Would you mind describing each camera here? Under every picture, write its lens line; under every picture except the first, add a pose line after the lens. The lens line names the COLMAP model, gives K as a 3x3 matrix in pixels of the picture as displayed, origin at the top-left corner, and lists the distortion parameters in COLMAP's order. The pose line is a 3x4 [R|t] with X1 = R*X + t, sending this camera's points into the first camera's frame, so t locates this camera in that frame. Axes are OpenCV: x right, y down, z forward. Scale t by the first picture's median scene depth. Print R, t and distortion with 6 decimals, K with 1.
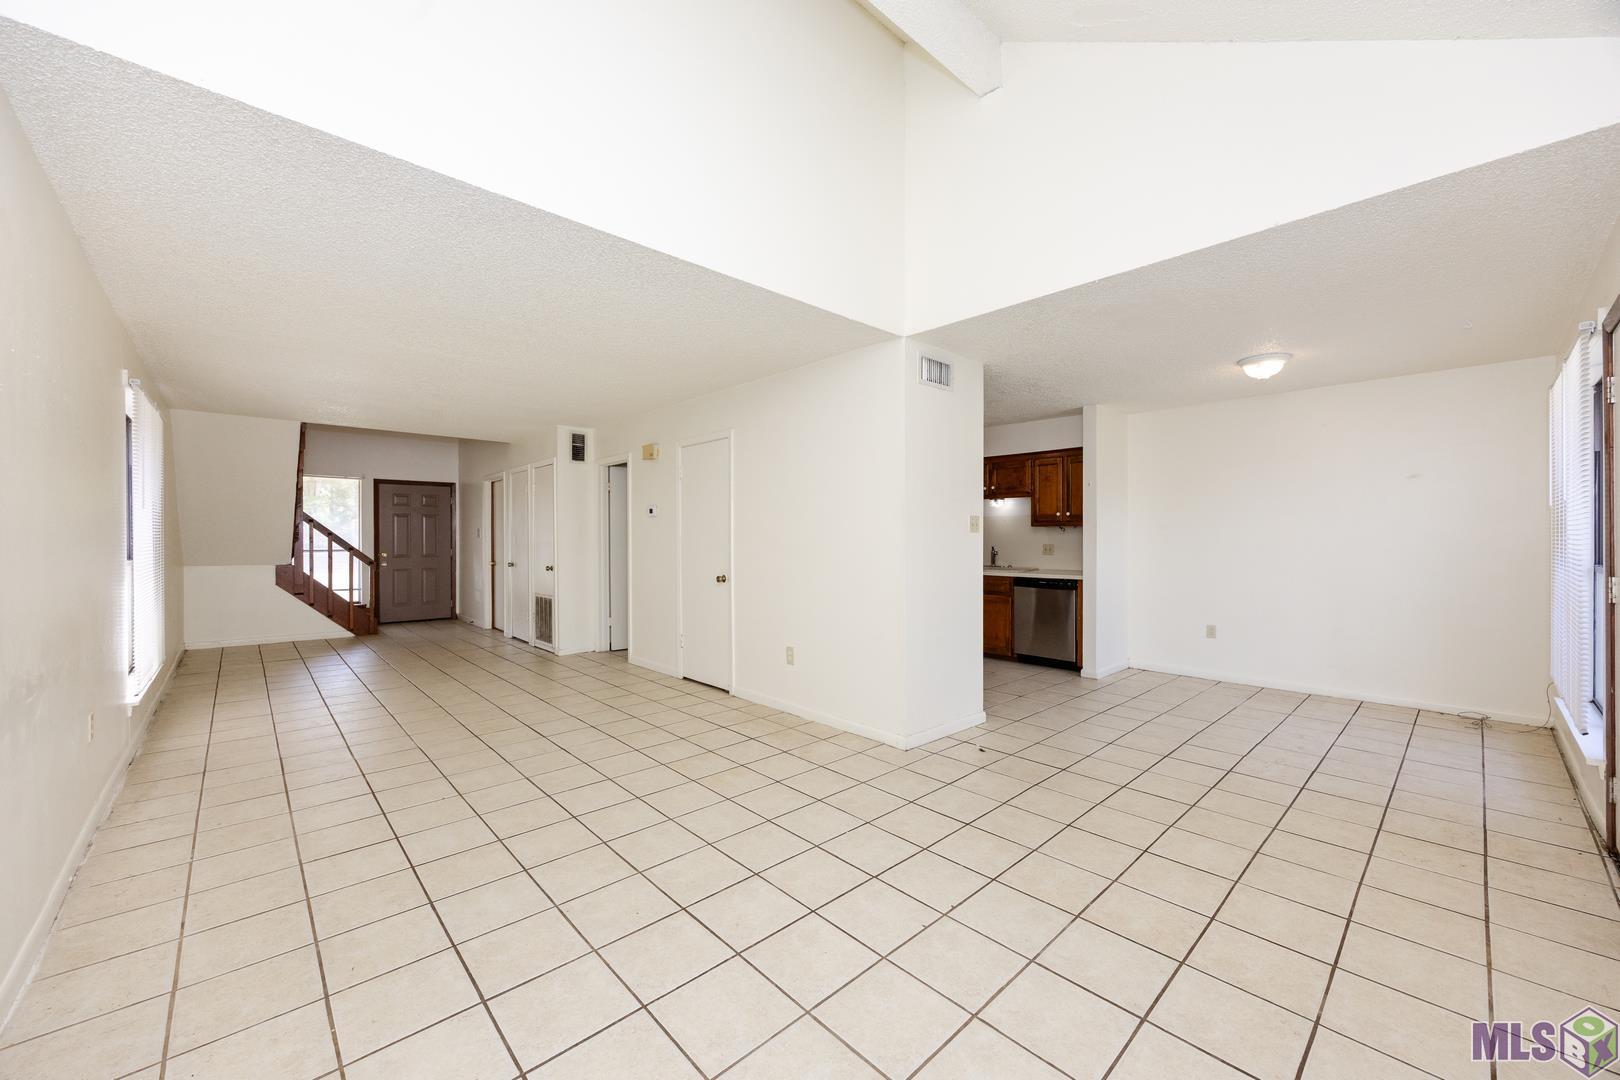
lens RADIAL K [[619.7, 0, 817.8], [0, 619.7, 537.6], [0, 0, 1]] dist [-0.004209, -0.000132]
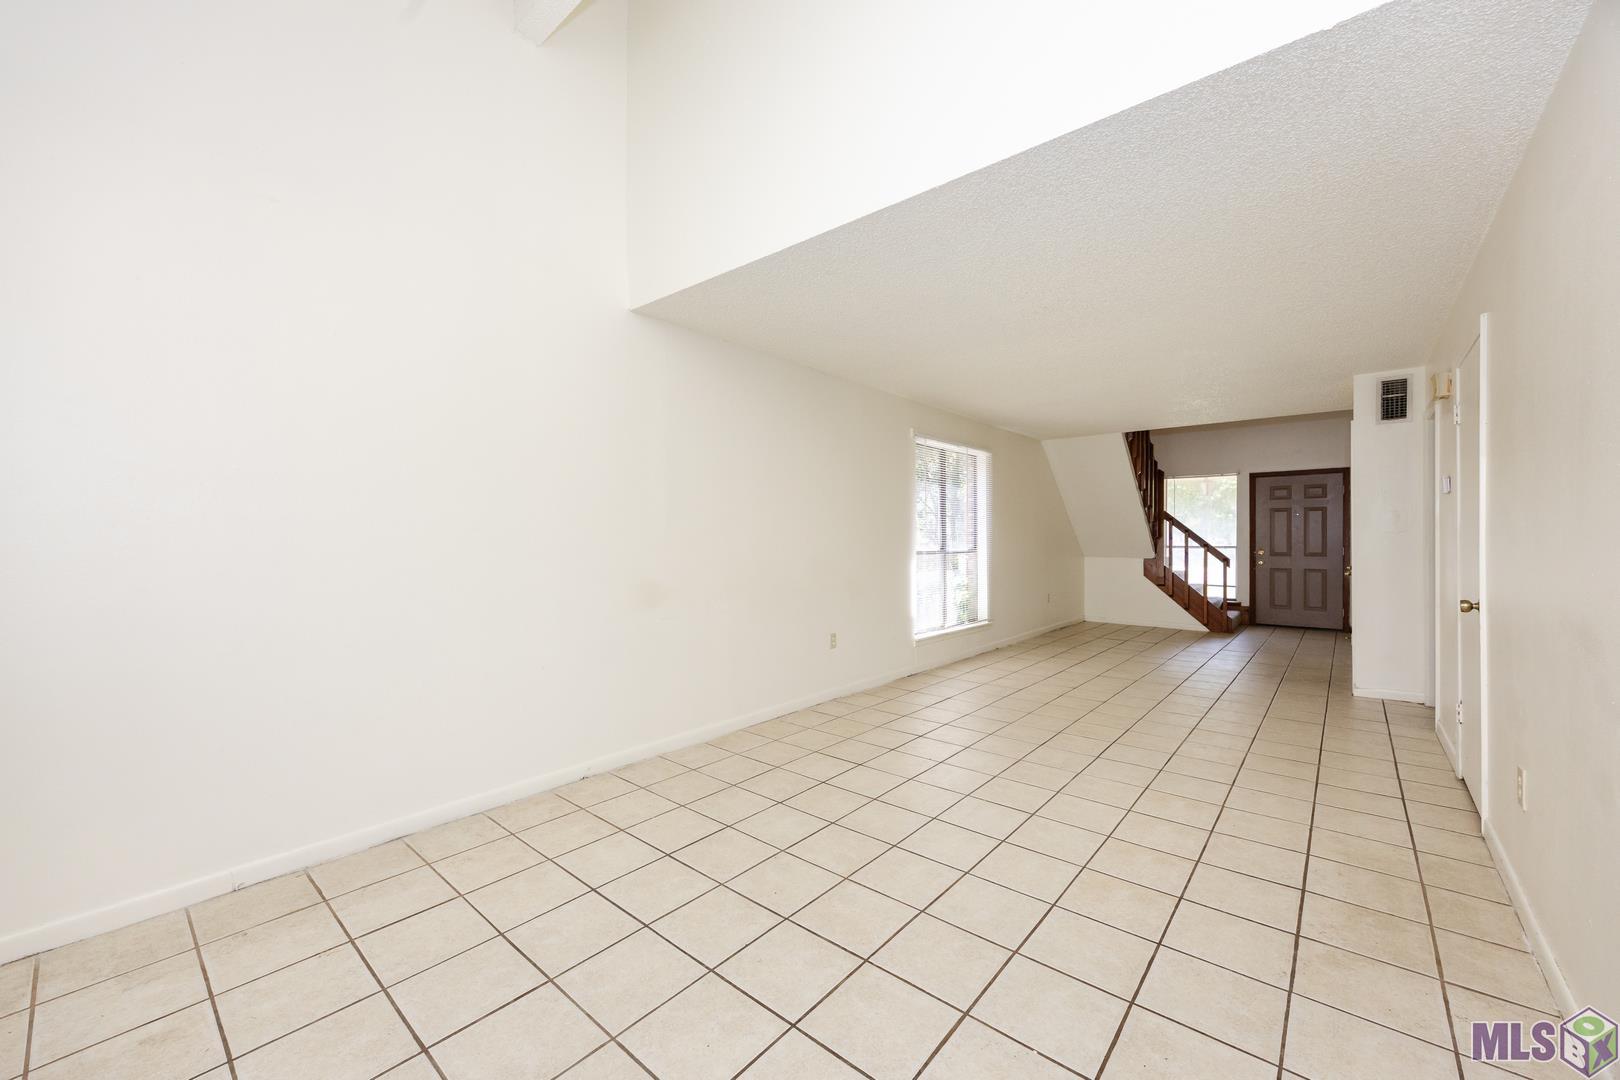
lens RADIAL K [[619.7, 0, 809.4], [0, 619.7, 542.7], [0, 0, 1]] dist [-0.004209, -0.000132]
pose [[0.109525, 0.005743, -0.993967, 0.192797], [0.004075, 0.999972, 0.006226, 0.005034], [0.993976, -0.004733, 0.109499, 0.248971]]
